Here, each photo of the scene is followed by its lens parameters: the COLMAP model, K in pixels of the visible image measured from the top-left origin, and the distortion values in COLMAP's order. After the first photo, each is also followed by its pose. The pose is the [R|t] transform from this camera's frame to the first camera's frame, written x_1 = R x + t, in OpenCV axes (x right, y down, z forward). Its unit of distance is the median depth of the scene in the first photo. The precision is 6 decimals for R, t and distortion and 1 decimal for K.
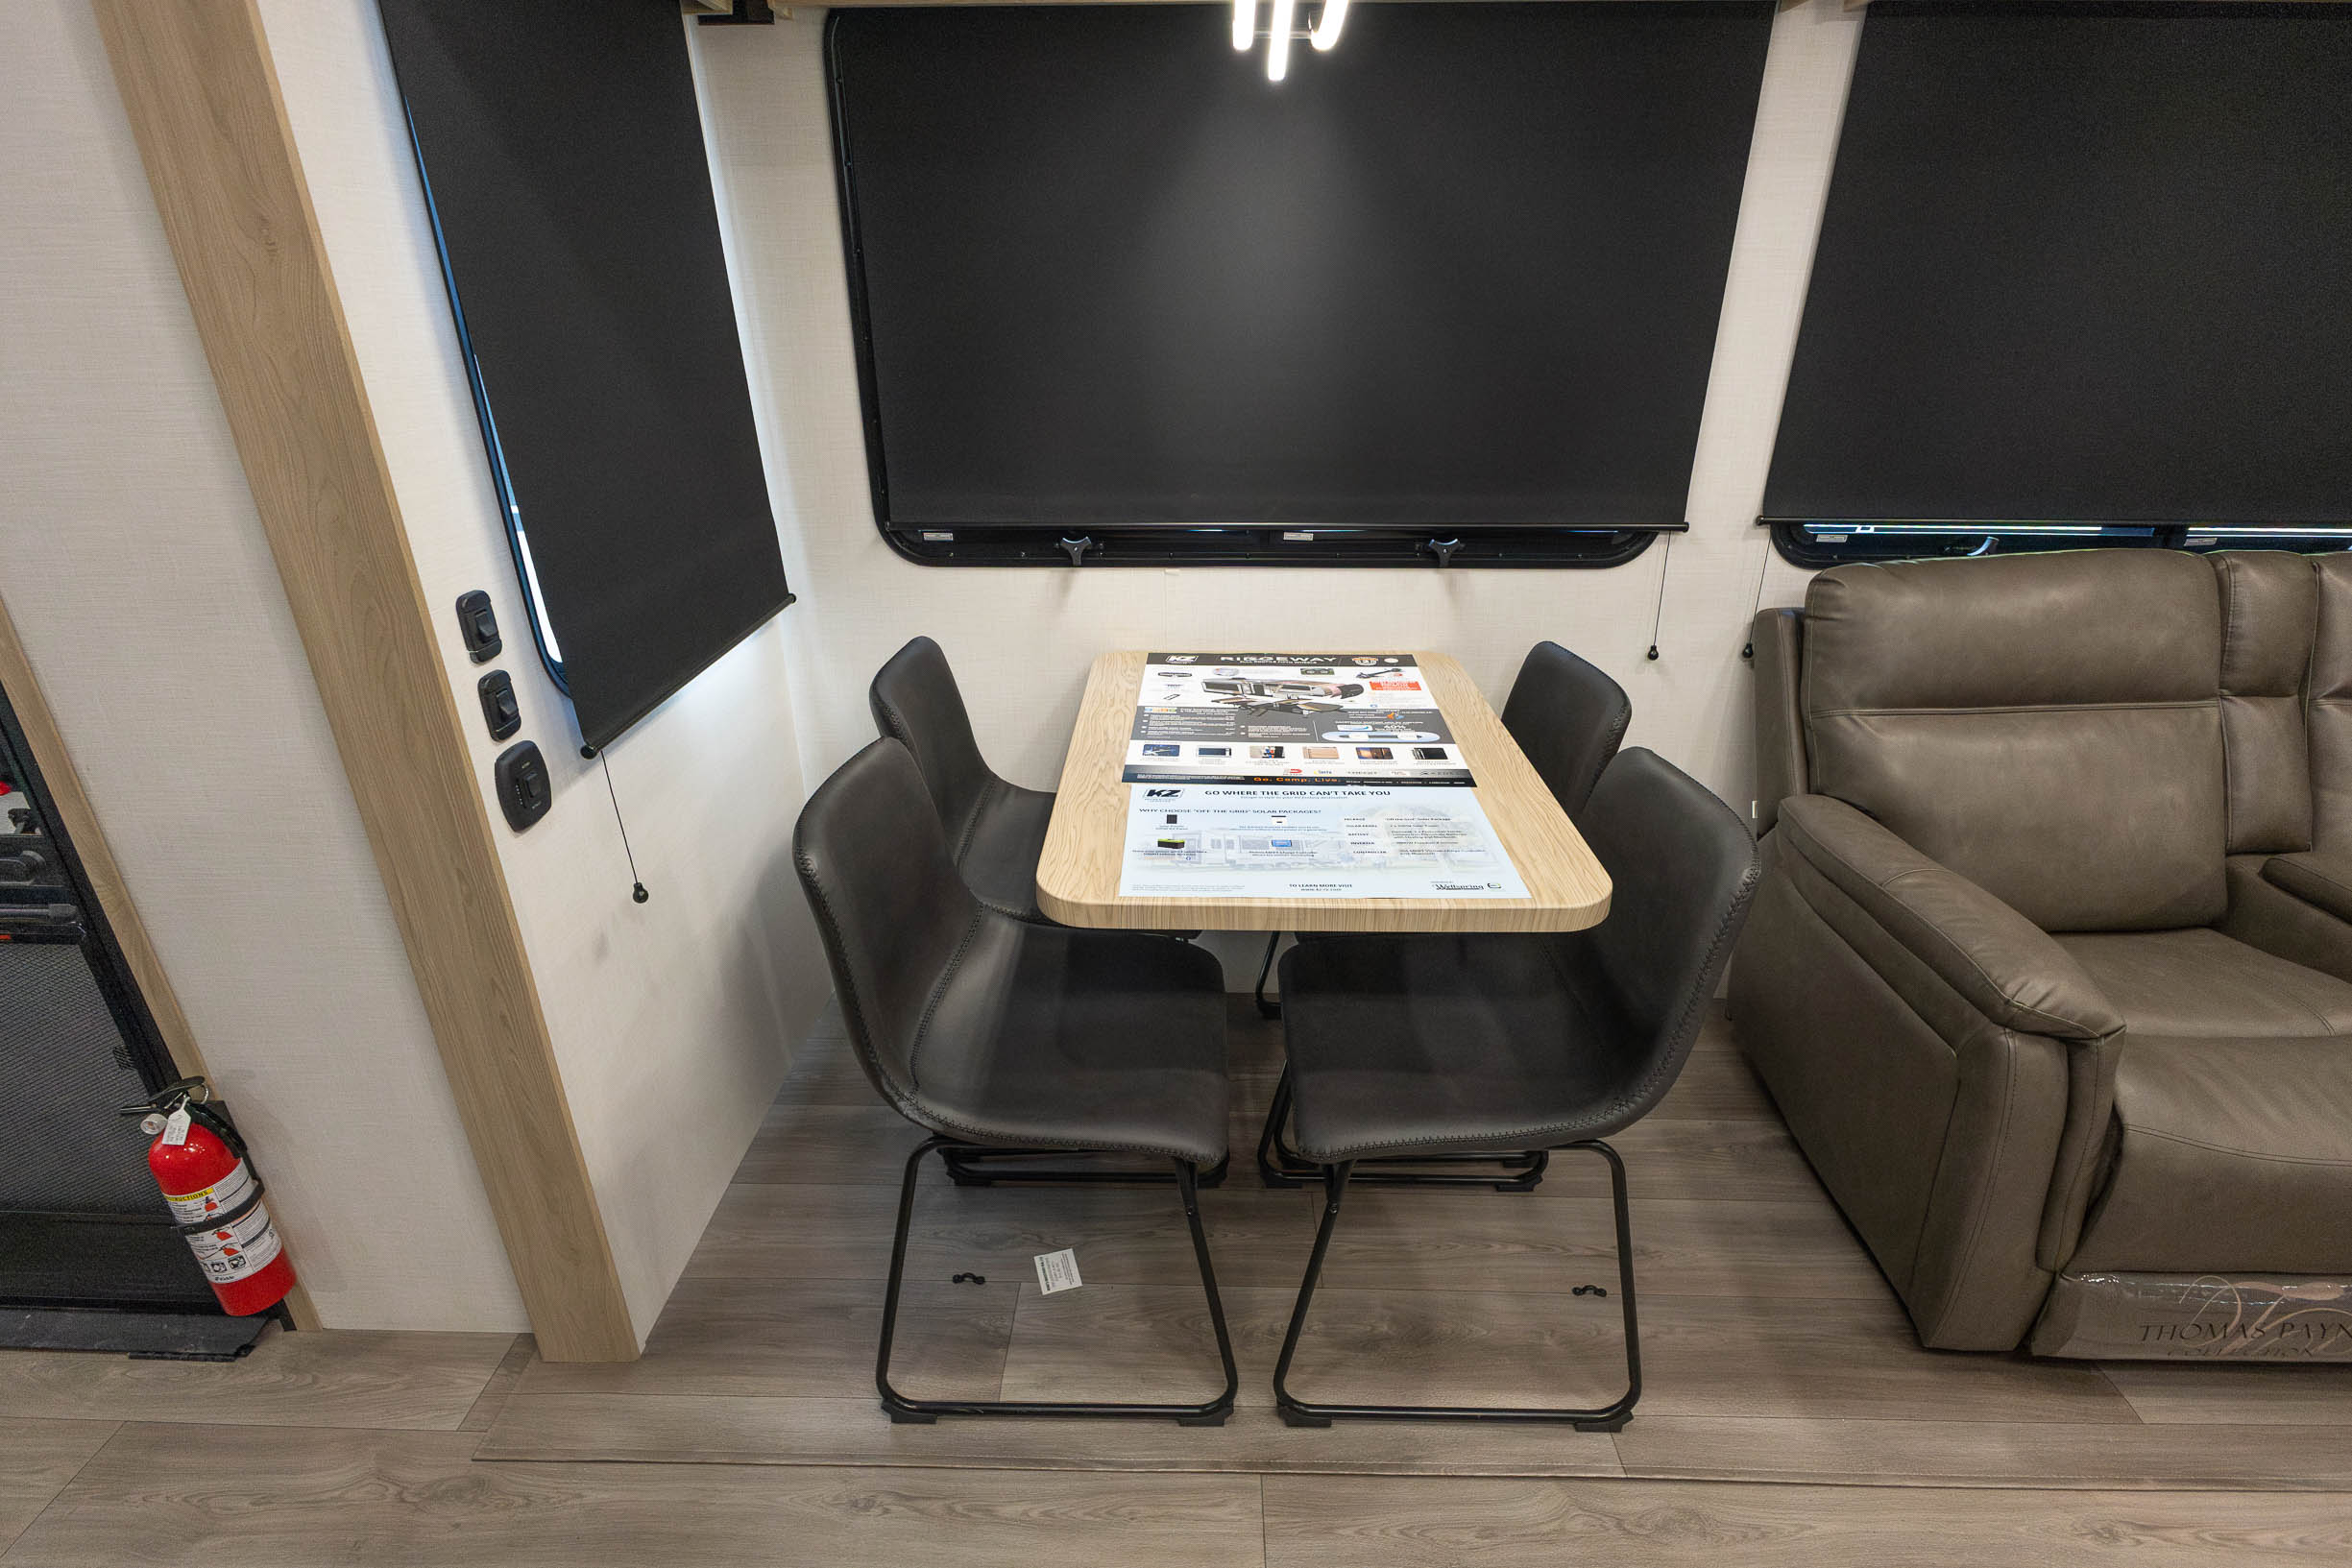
lens RADIAL K [[1136.6, 0, 1182.9], [0, 1136.6, 768.7], [0, 0, 1]] dist [0.013300, -0.006597]
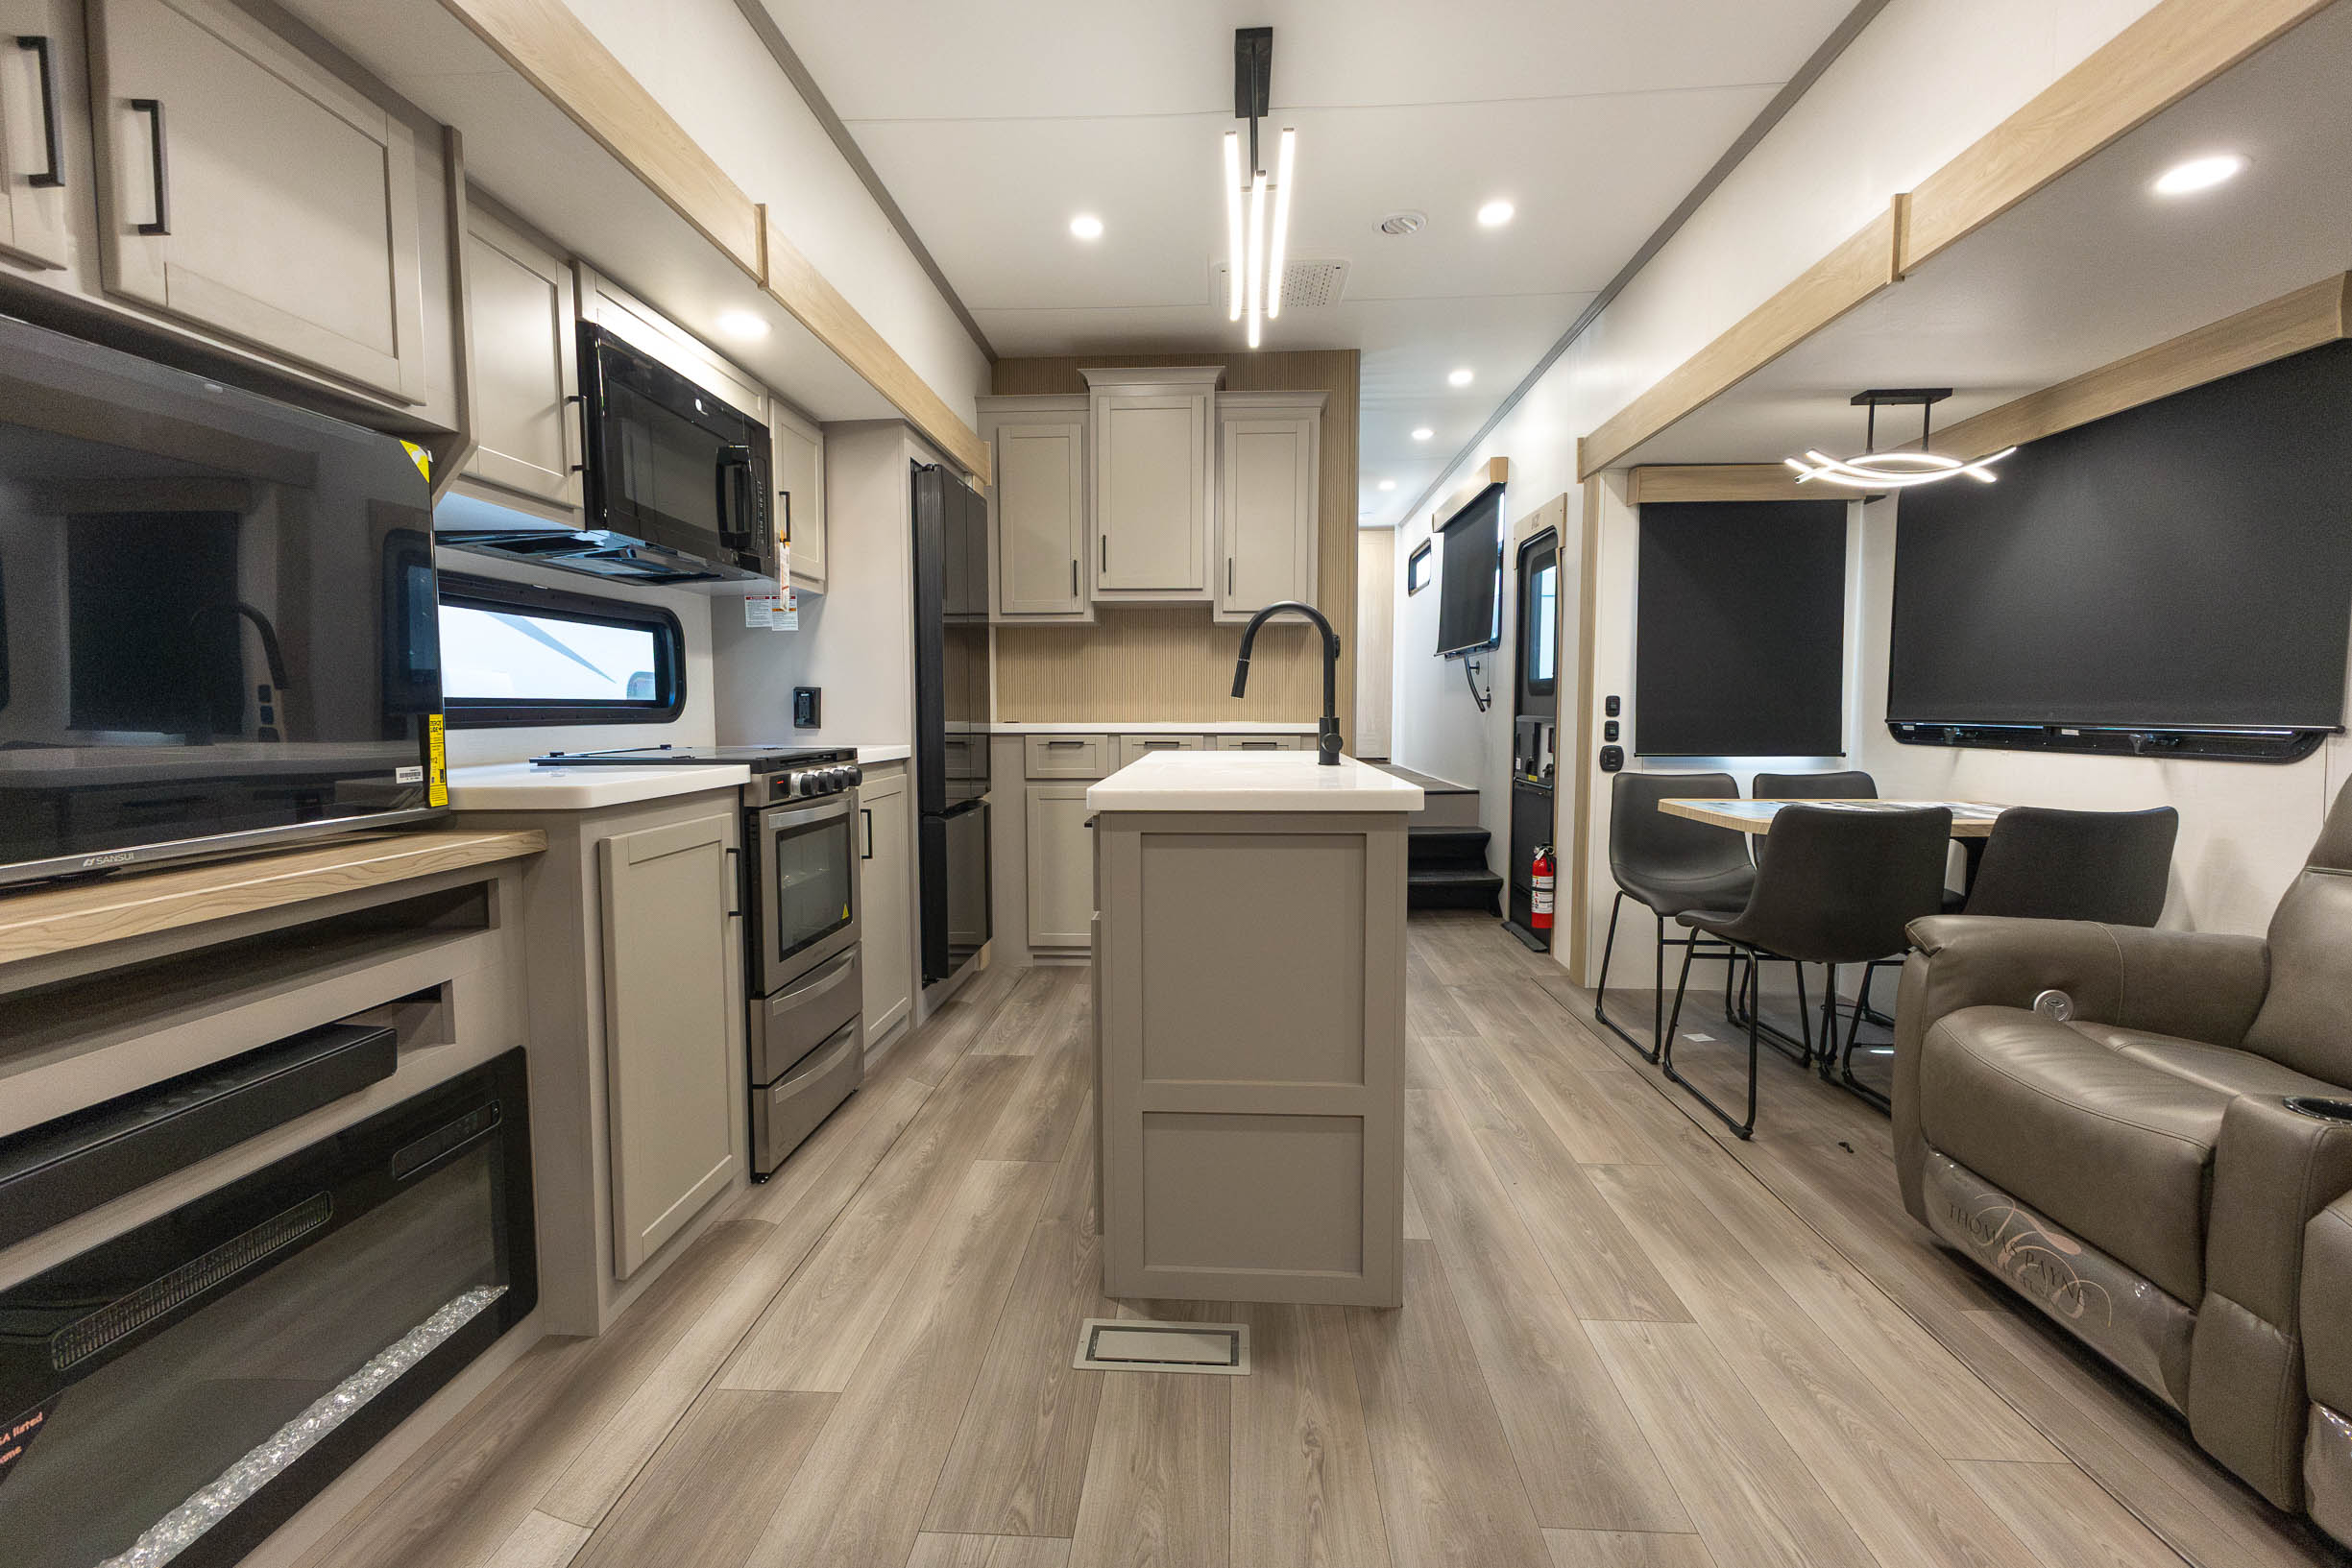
lens RADIAL K [[1023.7, 0, 1175.3], [0, 1023.7, 780.1], [0, 0, 1]] dist [0.010474, 0.000731]
pose [[-0.036553, 0.070899, -0.996814, 1.737926], [-0.397880, 0.913978, 0.079597, 0.245264], [0.916709, 0.399522, -0.005199, -0.042915]]
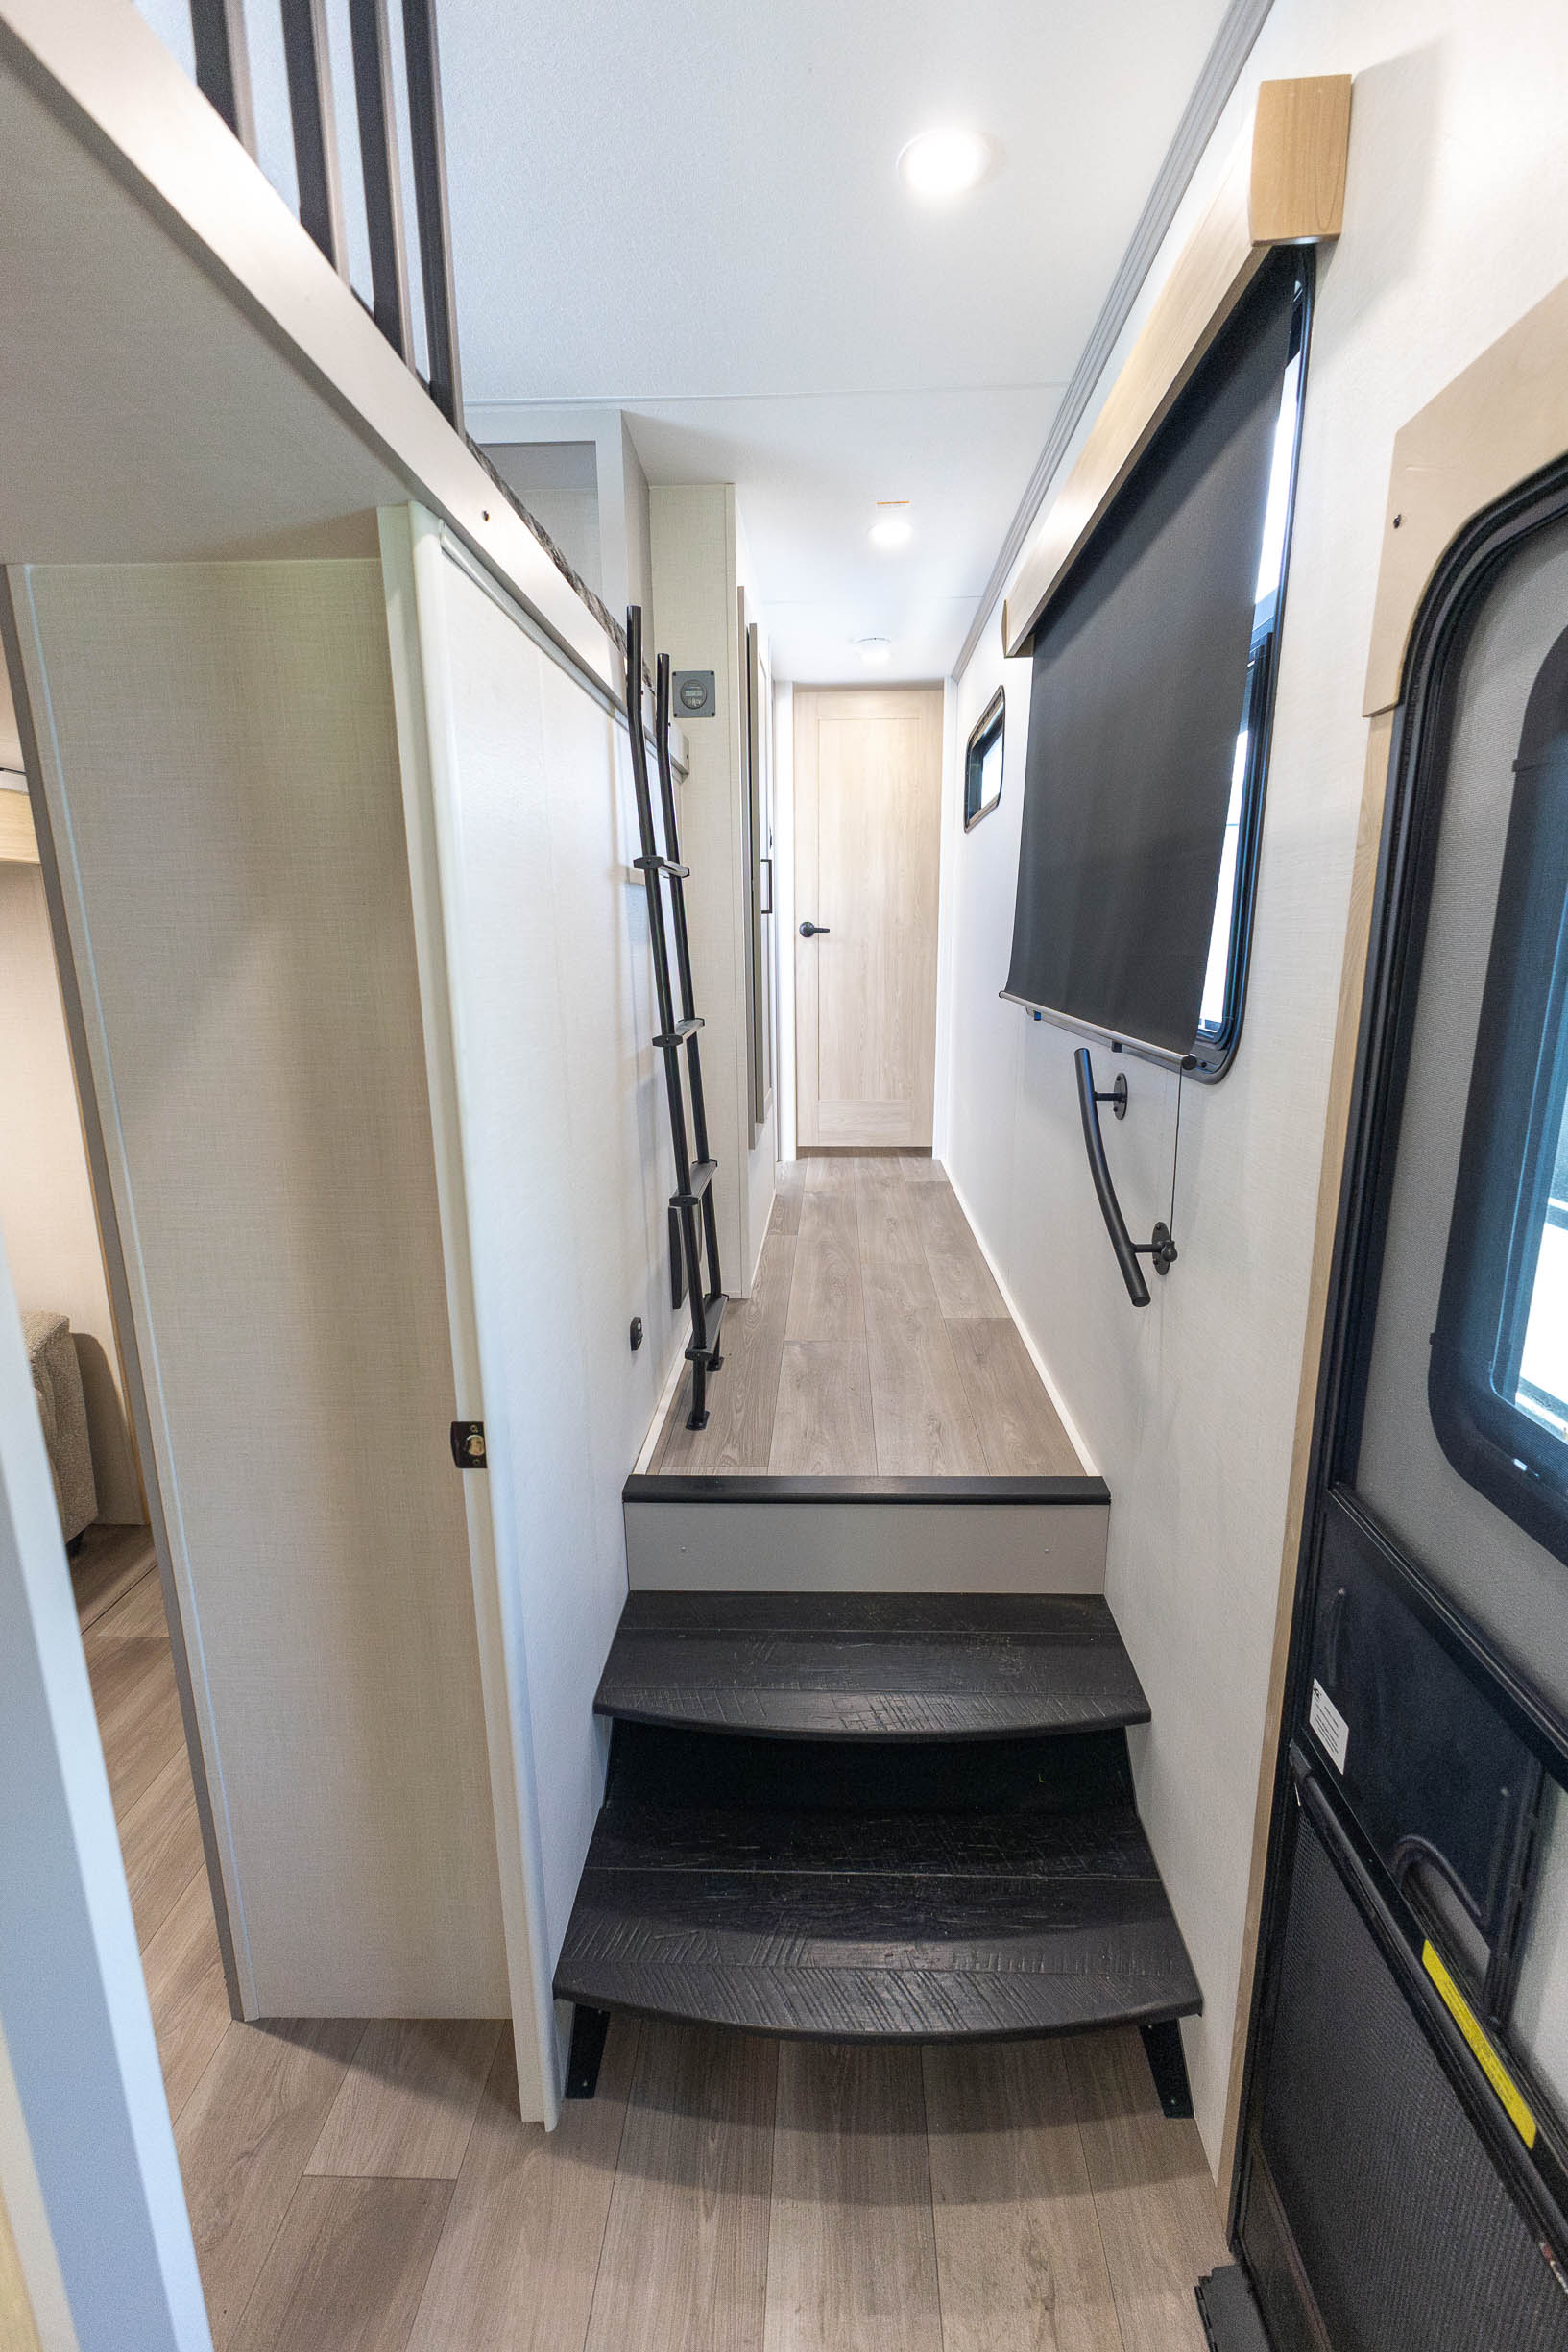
lens RADIAL K [[1023.7, 0, 791.4], [0, 1023.7, 1174.3], [0, 0, 1]] dist [0.010474, 0.000731]
pose [[-0.017856, 0.230166, -0.972987, -0.572742], [-0.388752, 0.894974, 0.218846, -0.225650], [0.921169, 0.382159, 0.073497, 0.340143]]
